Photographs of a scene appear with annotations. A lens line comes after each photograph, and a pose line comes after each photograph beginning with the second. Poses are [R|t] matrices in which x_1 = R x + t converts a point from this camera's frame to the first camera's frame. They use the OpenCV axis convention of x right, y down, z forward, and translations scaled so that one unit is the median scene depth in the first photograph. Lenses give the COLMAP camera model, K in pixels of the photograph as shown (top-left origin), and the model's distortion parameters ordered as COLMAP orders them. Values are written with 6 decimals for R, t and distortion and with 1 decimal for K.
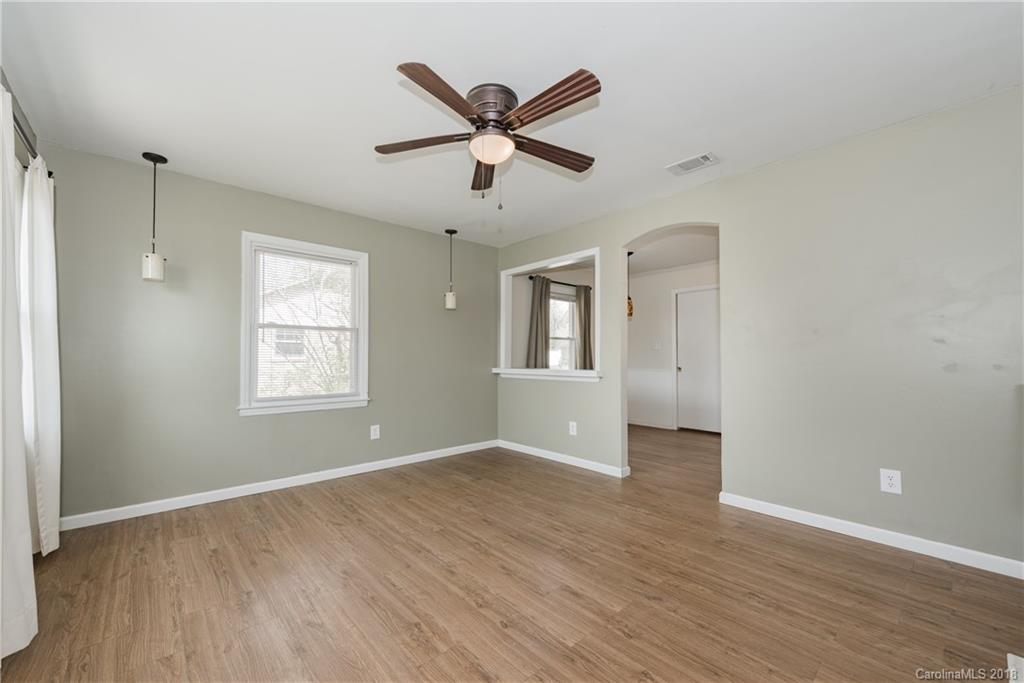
lens RADIAL K [[398.3, 0, 526.0], [0, 398.3, 347.4], [0, 0, 1]] dist [0.002111, -0.000020]
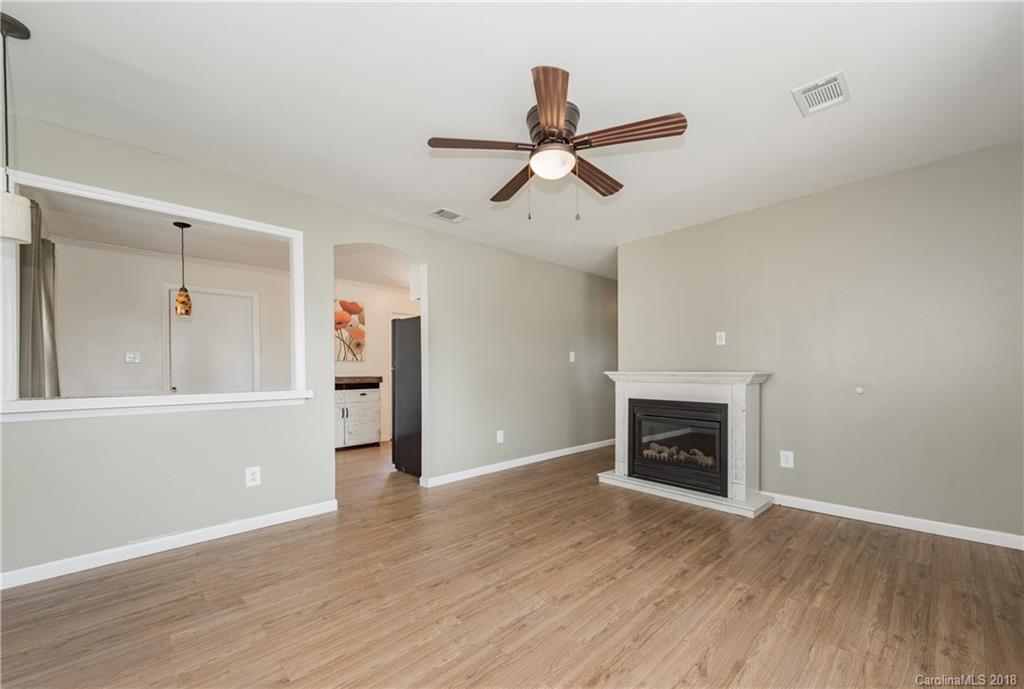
lens RADIAL K [[406.3, 0, 485.6], [0, 406.3, 369.2], [0, 0, 1]] dist [0.001510, -0.000170]
pose [[0.027607, 0.005309, 0.999605, -0.892521], [-0.015652, 0.999866, -0.004878, 0.024145], [-0.999496, -0.015511, 0.027687, 0.902600]]
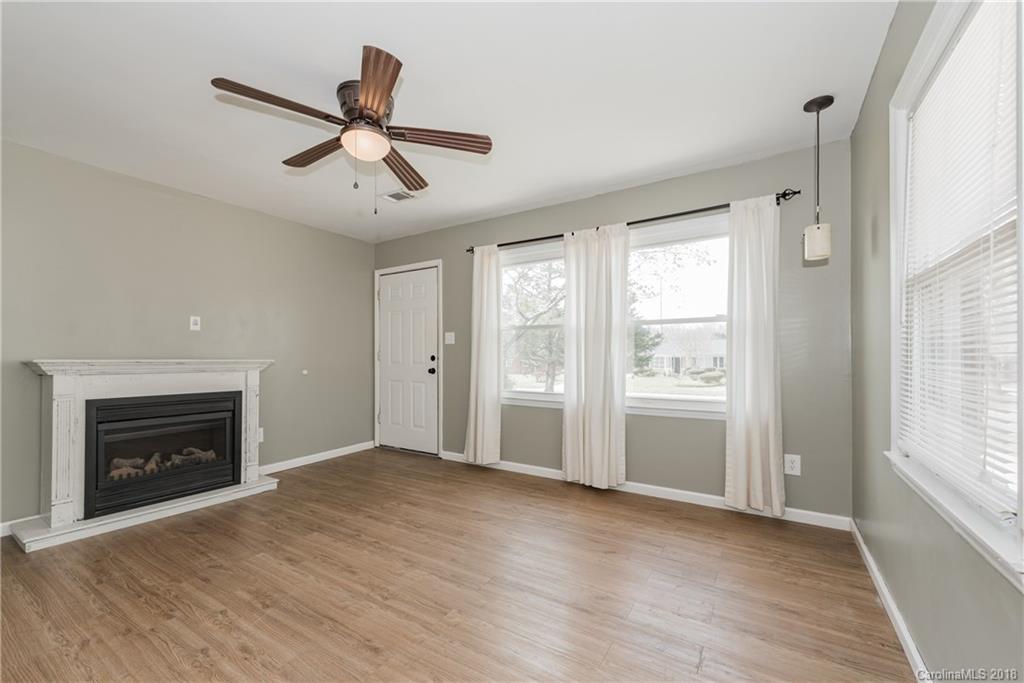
lens RADIAL K [[405.5, 0, 526.3], [0, 405.5, 353.1], [0, 0, 1]] dist [0.002799, -0.000043]
pose [[-0.963130, 0.000256, -0.269037, -0.154756], [0.009035, 0.999466, -0.031396, 0.042713], [0.268886, -0.032669, -0.962618, 1.638412]]
